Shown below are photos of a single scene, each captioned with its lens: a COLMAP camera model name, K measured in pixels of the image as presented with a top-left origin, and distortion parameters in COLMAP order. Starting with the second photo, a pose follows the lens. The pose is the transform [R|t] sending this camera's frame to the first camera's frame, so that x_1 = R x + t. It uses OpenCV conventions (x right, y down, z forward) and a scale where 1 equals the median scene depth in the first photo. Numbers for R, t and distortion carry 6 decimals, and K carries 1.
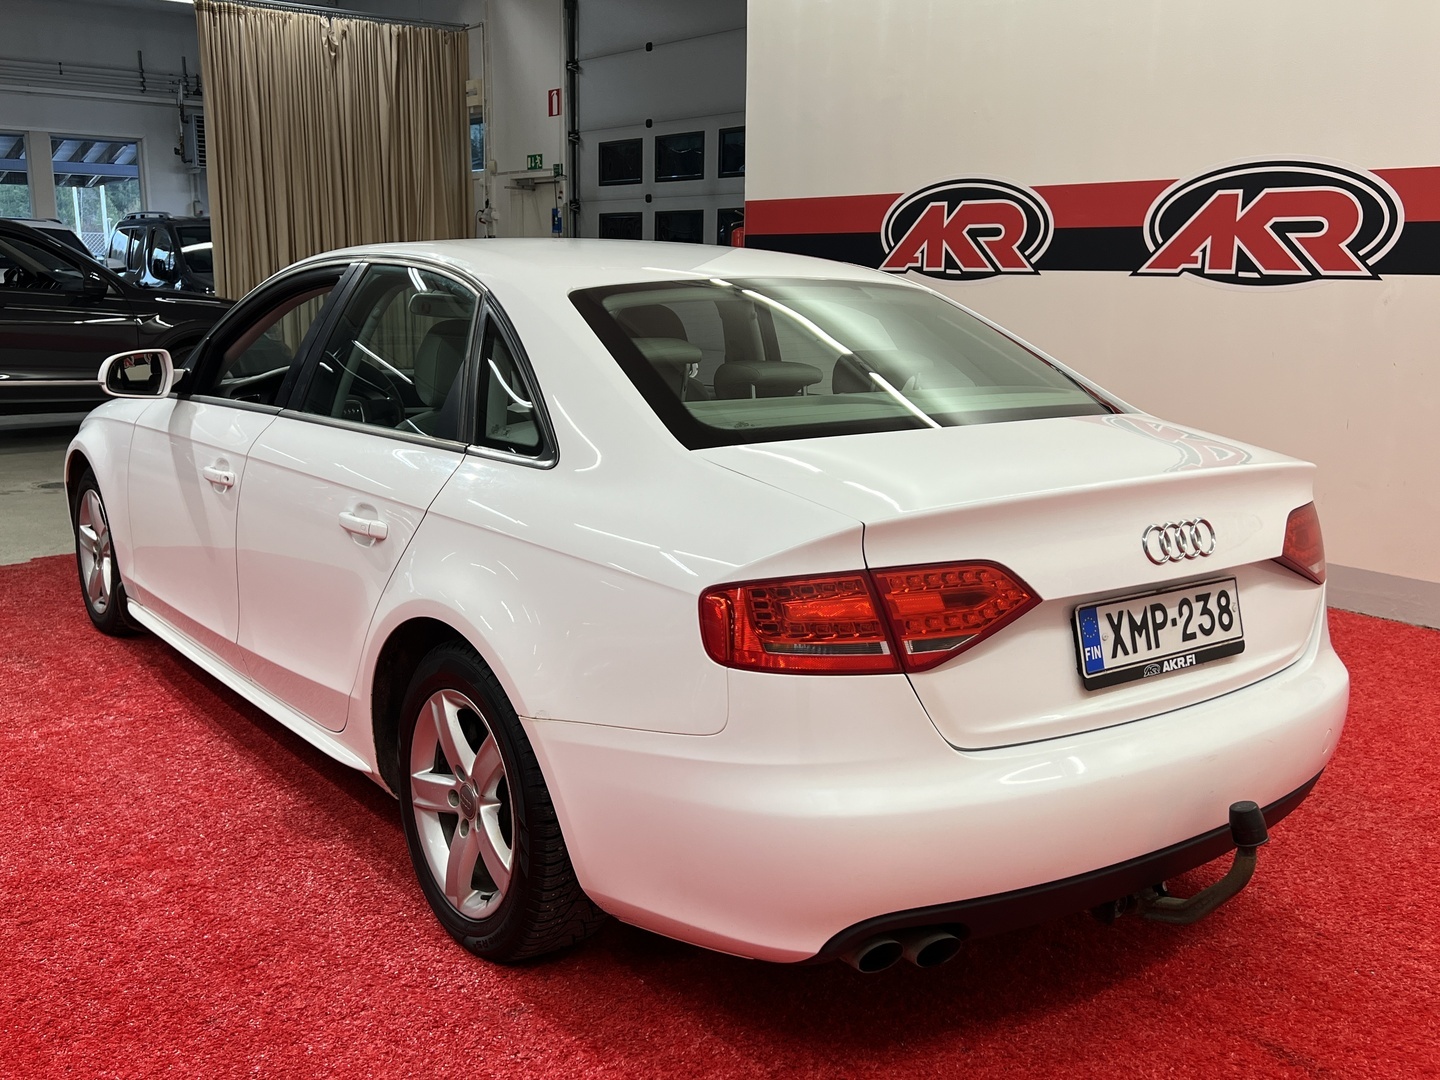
lens RADIAL K [[1406.9, 0, 717.7], [0, 1406.9, 539.4], [0, 0, 1]] dist [0.069874, 0.000000]
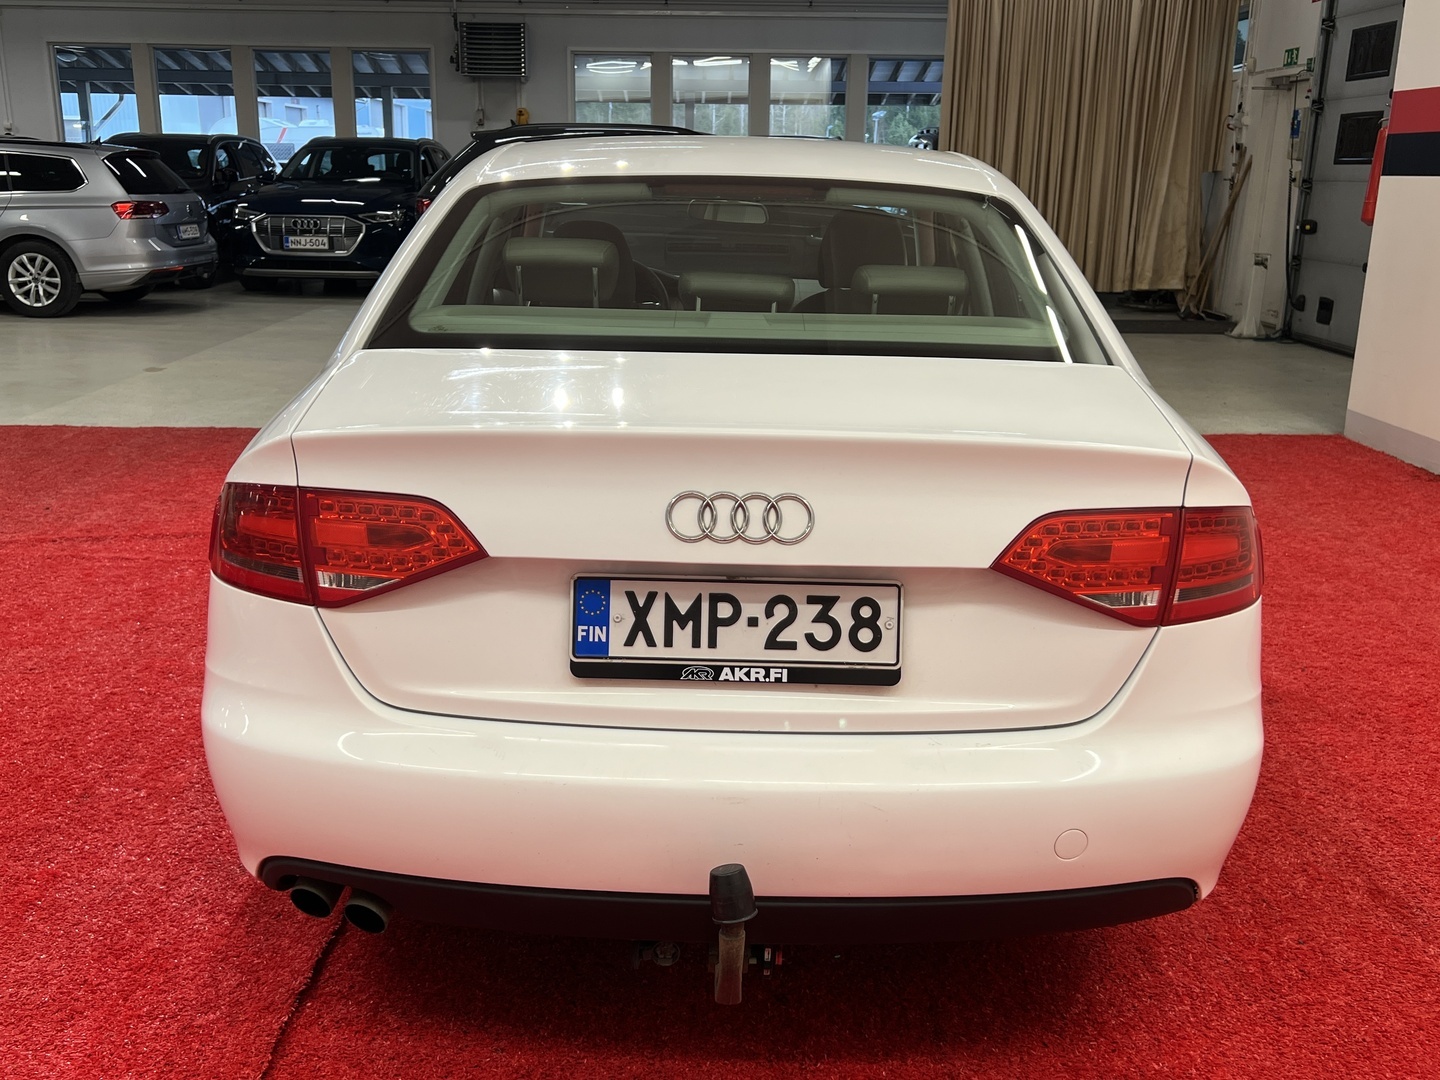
lens RADIAL K [[1406.9, 0, 731.9], [0, 1406.9, 541.1], [0, 0, 1]] dist [0.069874, 0.000000]
pose [[0.802194, 0.159970, -0.575234, 0.753111], [-0.127404, 0.987112, 0.096840, -0.059067], [0.583312, -0.004397, 0.812236, 0.366495]]
